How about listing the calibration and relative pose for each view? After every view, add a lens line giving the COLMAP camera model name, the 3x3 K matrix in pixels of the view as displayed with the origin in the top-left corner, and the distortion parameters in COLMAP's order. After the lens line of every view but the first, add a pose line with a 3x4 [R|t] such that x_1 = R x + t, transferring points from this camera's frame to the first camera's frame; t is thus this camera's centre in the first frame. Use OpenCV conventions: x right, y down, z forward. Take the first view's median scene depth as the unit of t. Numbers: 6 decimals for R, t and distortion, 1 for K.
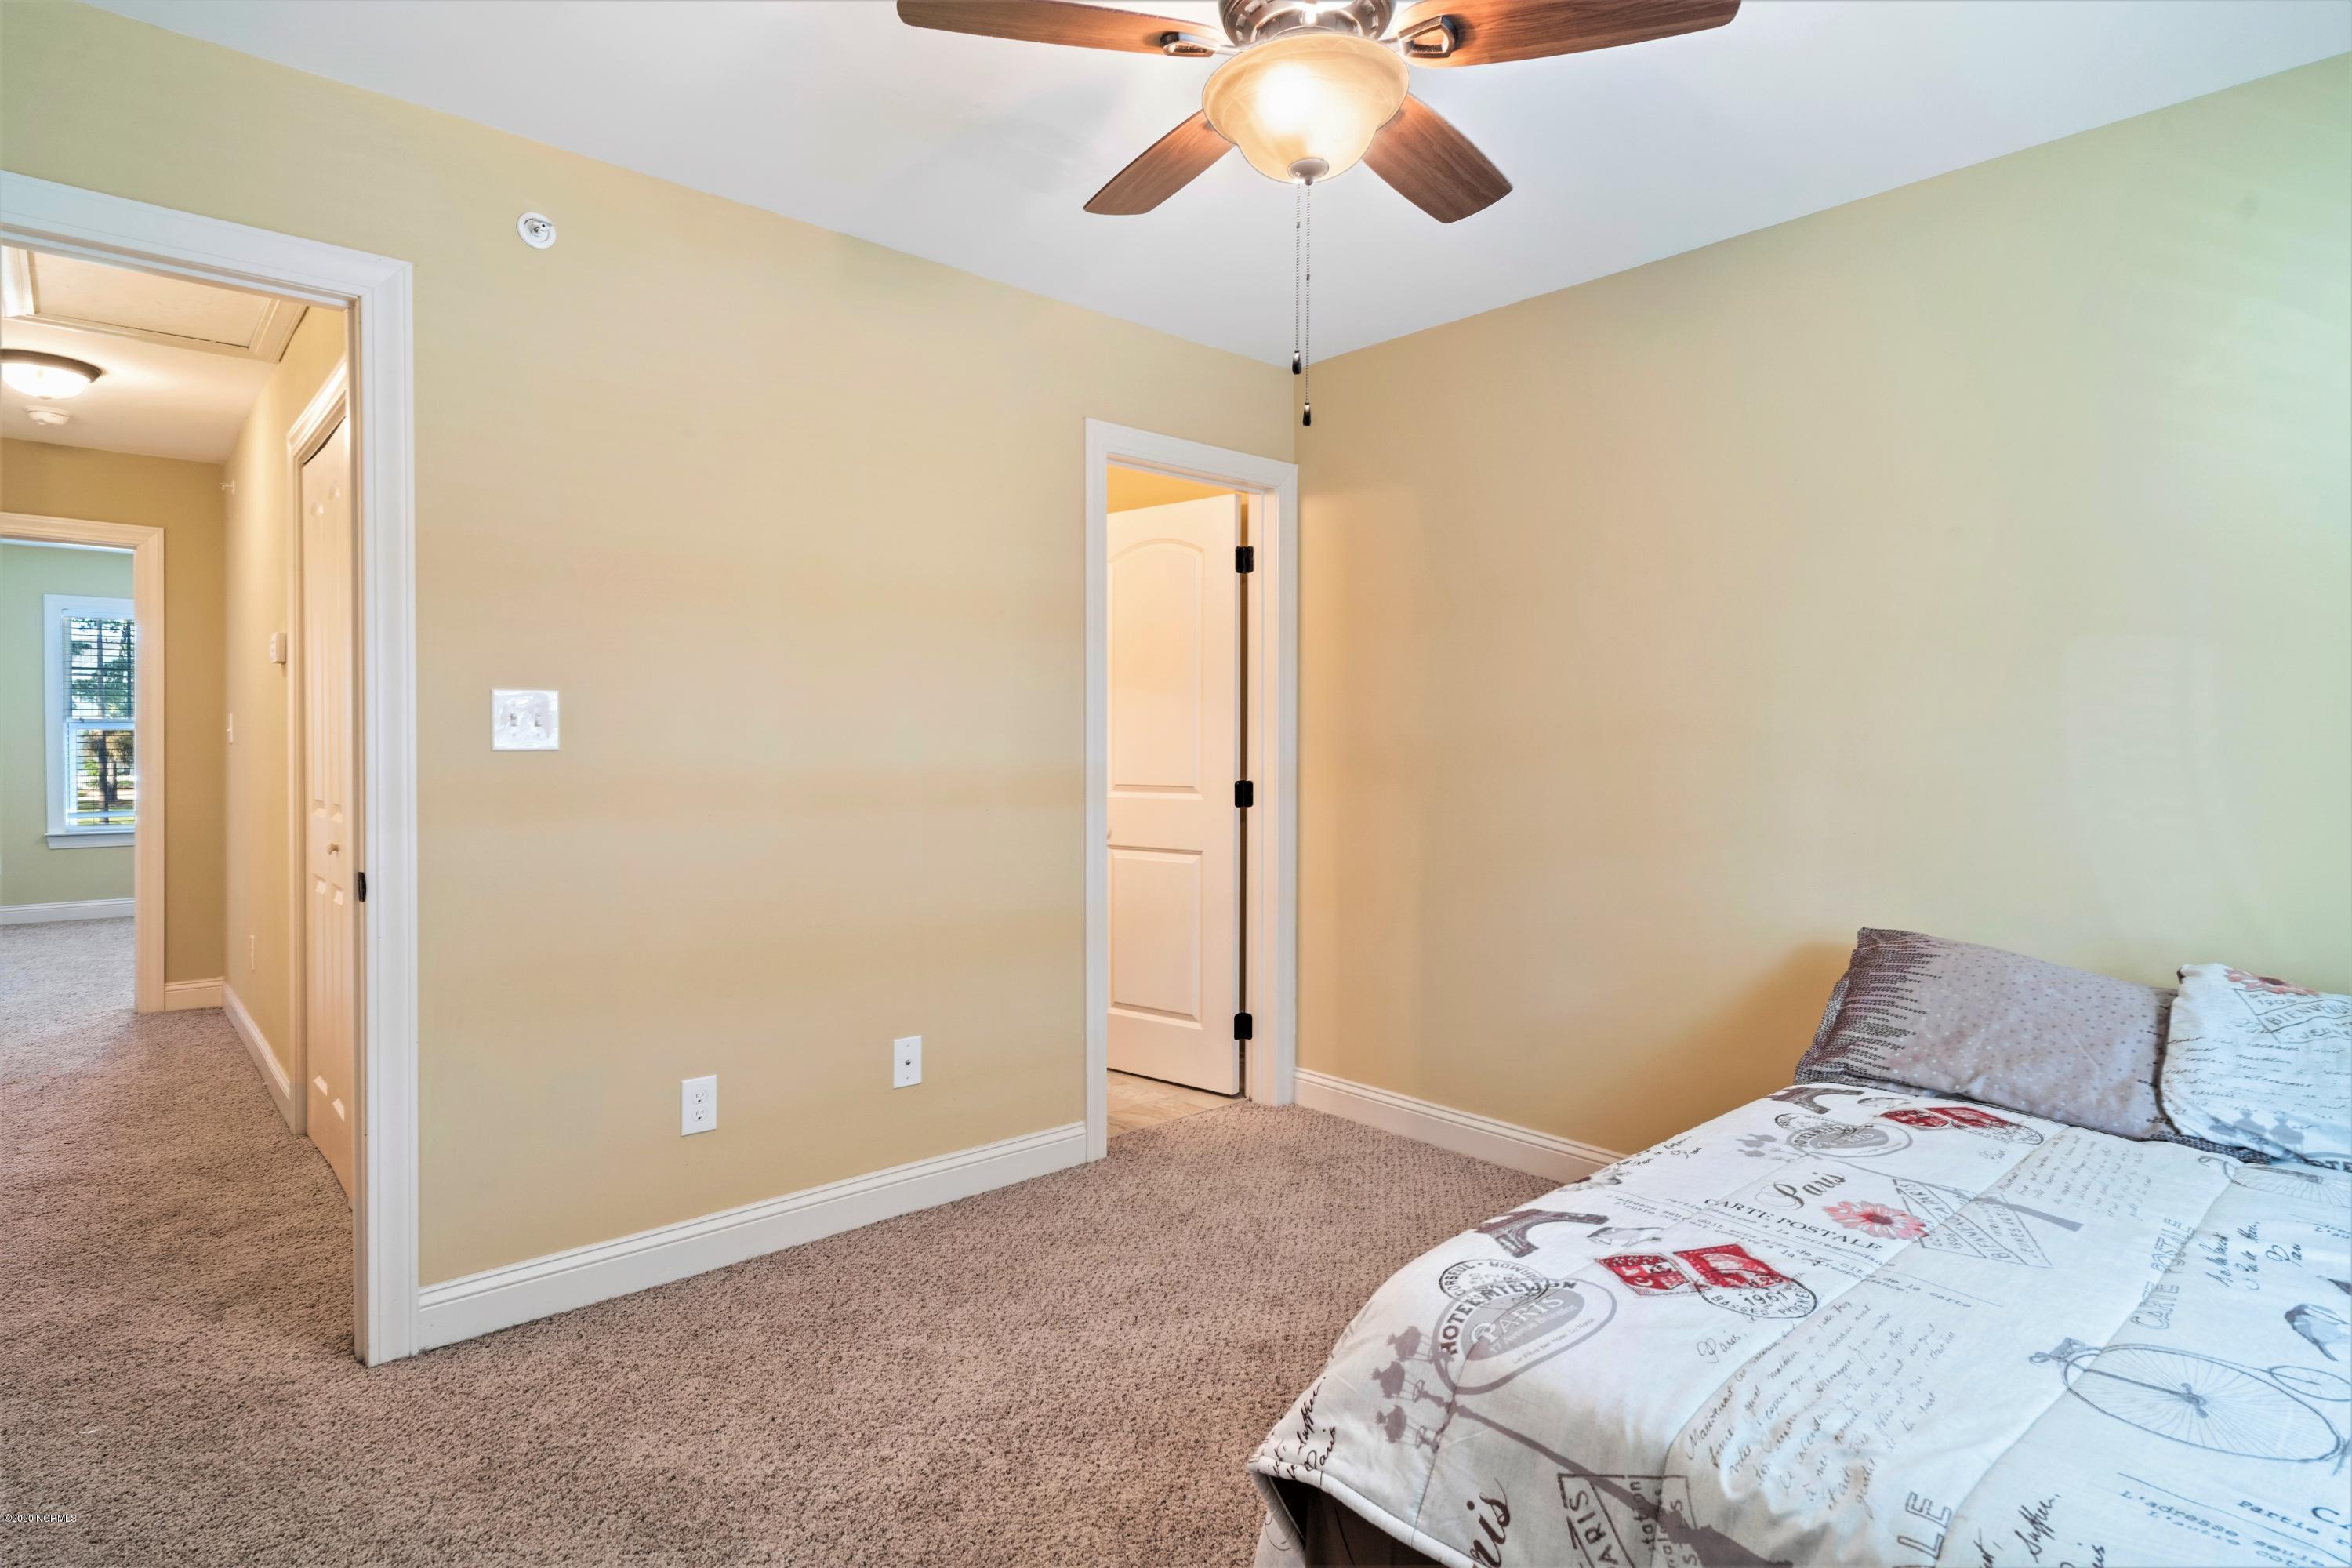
lens RADIAL K [[1252.8, 0, 1181.4], [0, 1252.8, 762.9], [0, 0, 1]] dist [-0.002065, 0.000157]
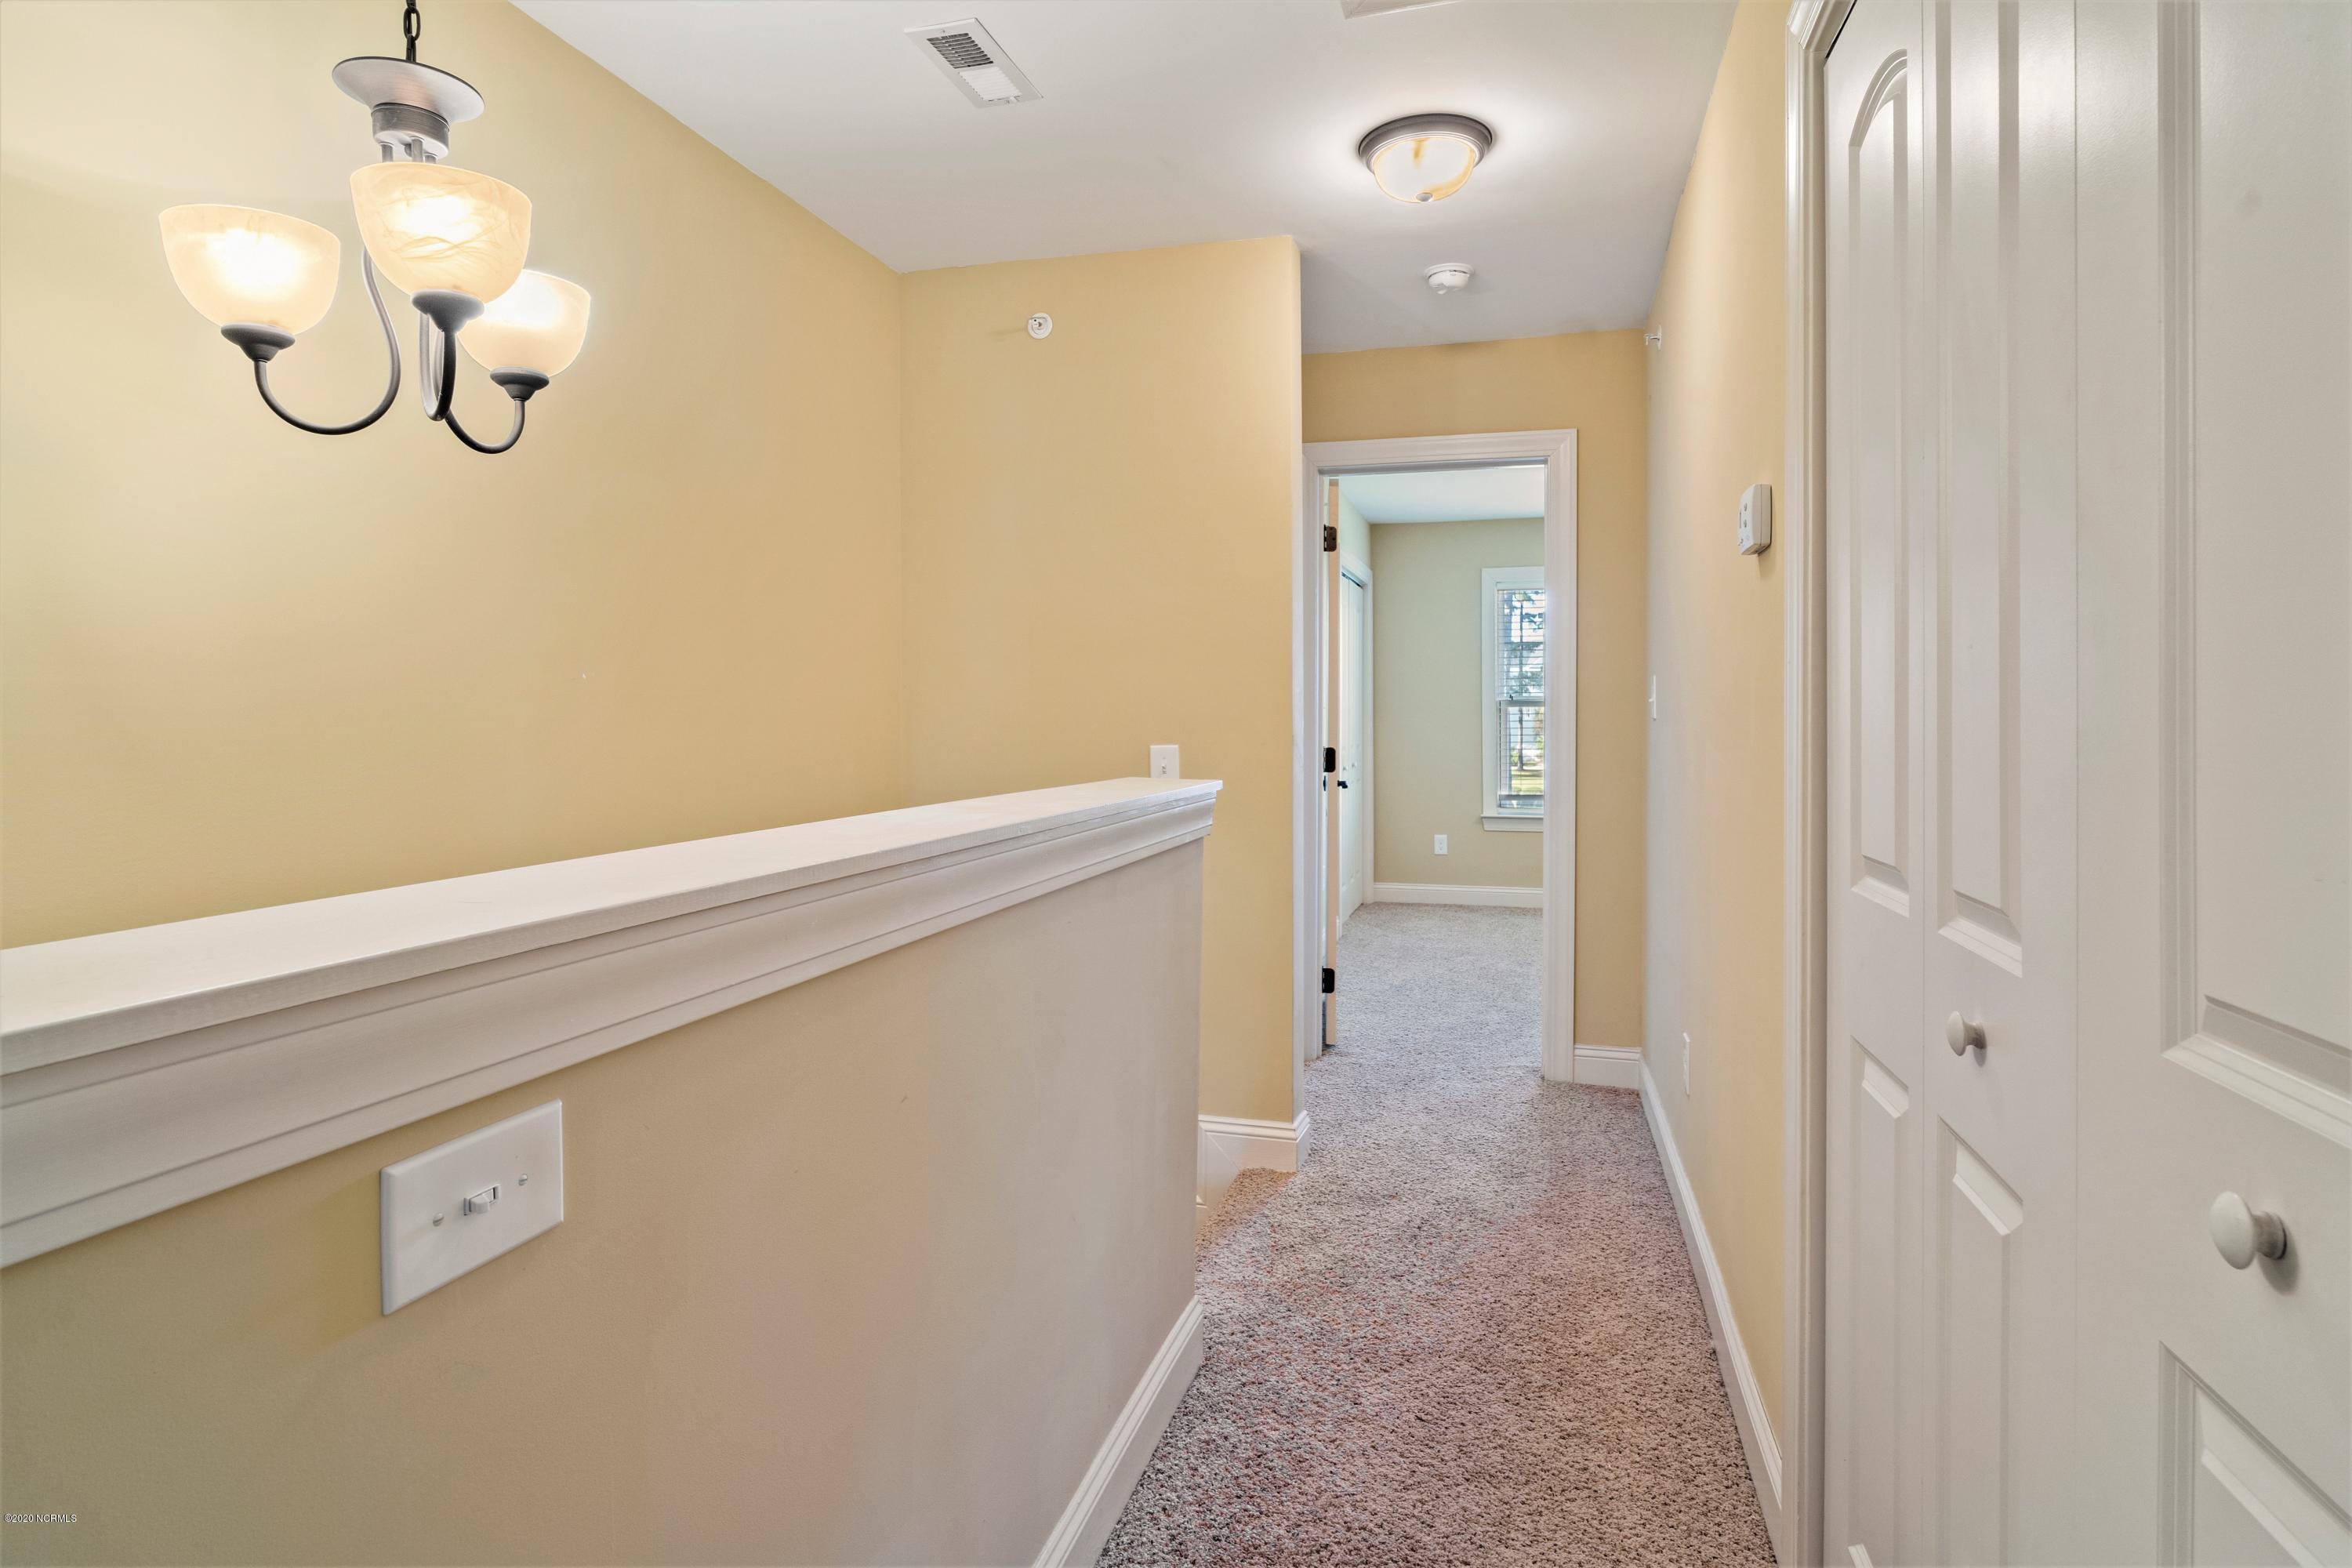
lens RADIAL K [[1252.8, 0, 1181.4], [0, 1252.8, 762.9], [0, 0, 1]] dist [-0.002065, 0.000157]
pose [[0.544621, 0.015319, -0.838542, -0.326846], [-0.001949, 0.999854, 0.017000, -0.002012], [0.838680, -0.007624, 0.544571, 0.411354]]
